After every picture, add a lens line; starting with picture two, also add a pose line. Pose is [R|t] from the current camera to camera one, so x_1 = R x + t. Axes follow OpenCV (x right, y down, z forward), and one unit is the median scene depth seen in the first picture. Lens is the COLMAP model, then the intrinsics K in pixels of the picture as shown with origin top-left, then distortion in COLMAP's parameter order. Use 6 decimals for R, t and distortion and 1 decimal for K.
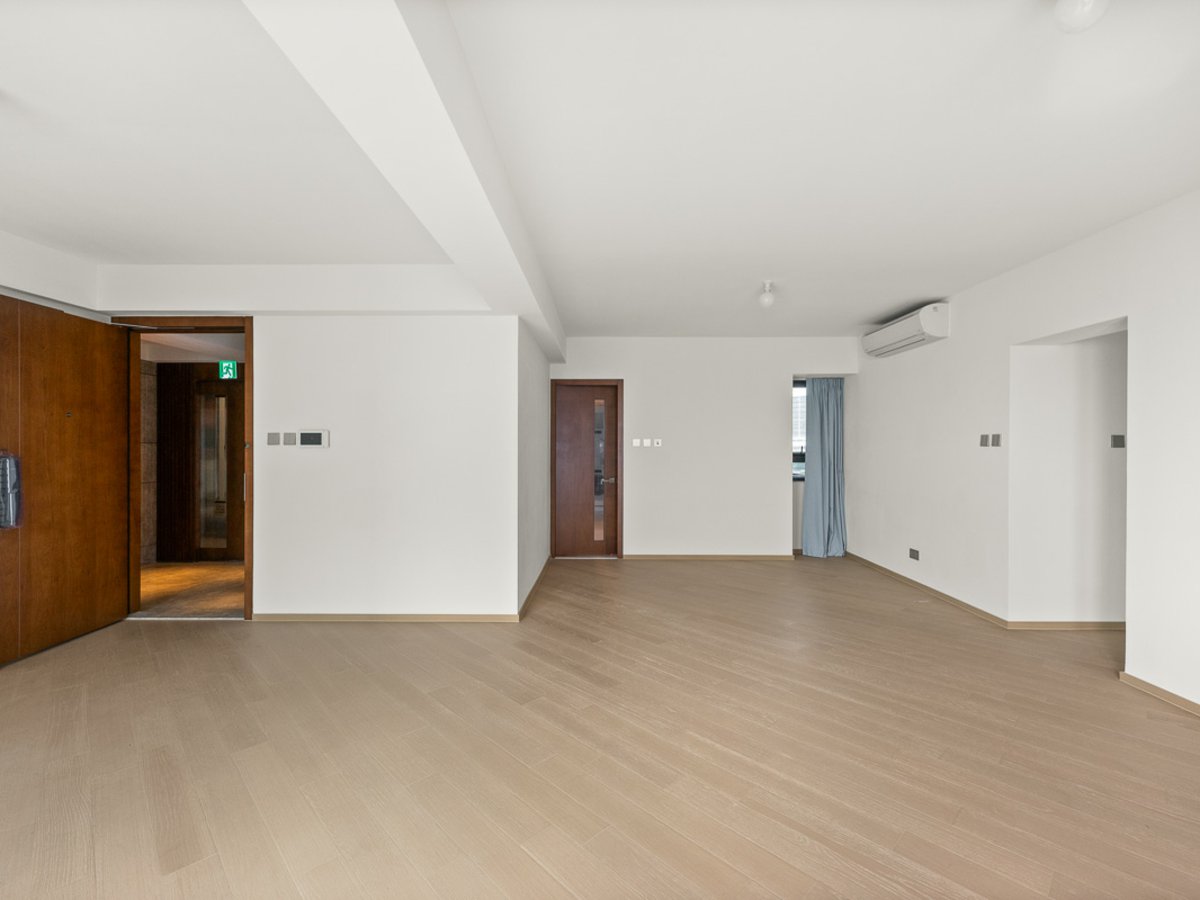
lens RADIAL K [[553.4, 0, 603.4], [0, 553.4, 445.7], [0, 0, 1]] dist [0.000925, -0.000036]
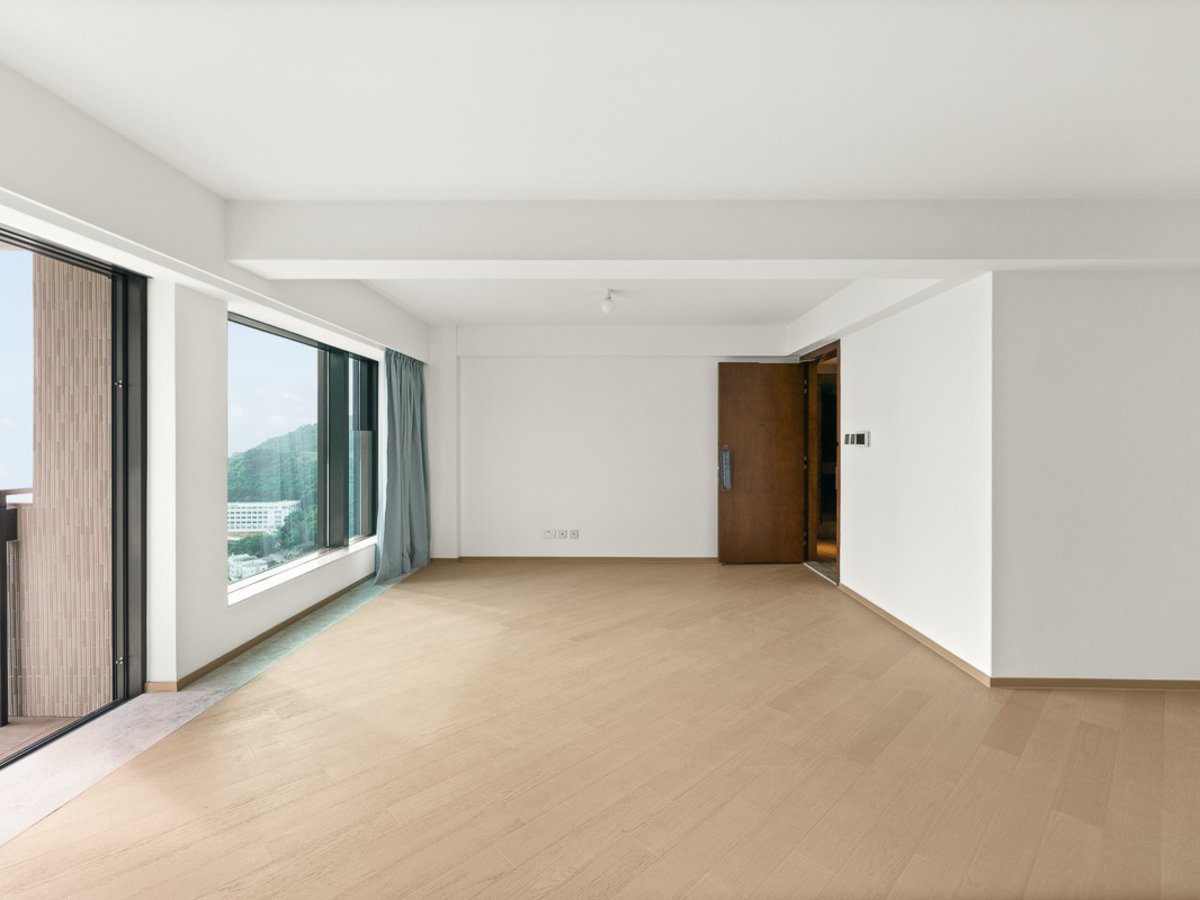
lens RADIAL K [[553.4, 0, 603.4], [0, 553.4, 445.7], [0, 0, 1]] dist [0.000925, -0.000036]
pose [[-0.025993, 0.012104, -0.999589, 0.603380], [-0.007961, 0.999892, 0.012315, -0.009335], [0.999630, 0.008278, -0.025893, 0.510131]]
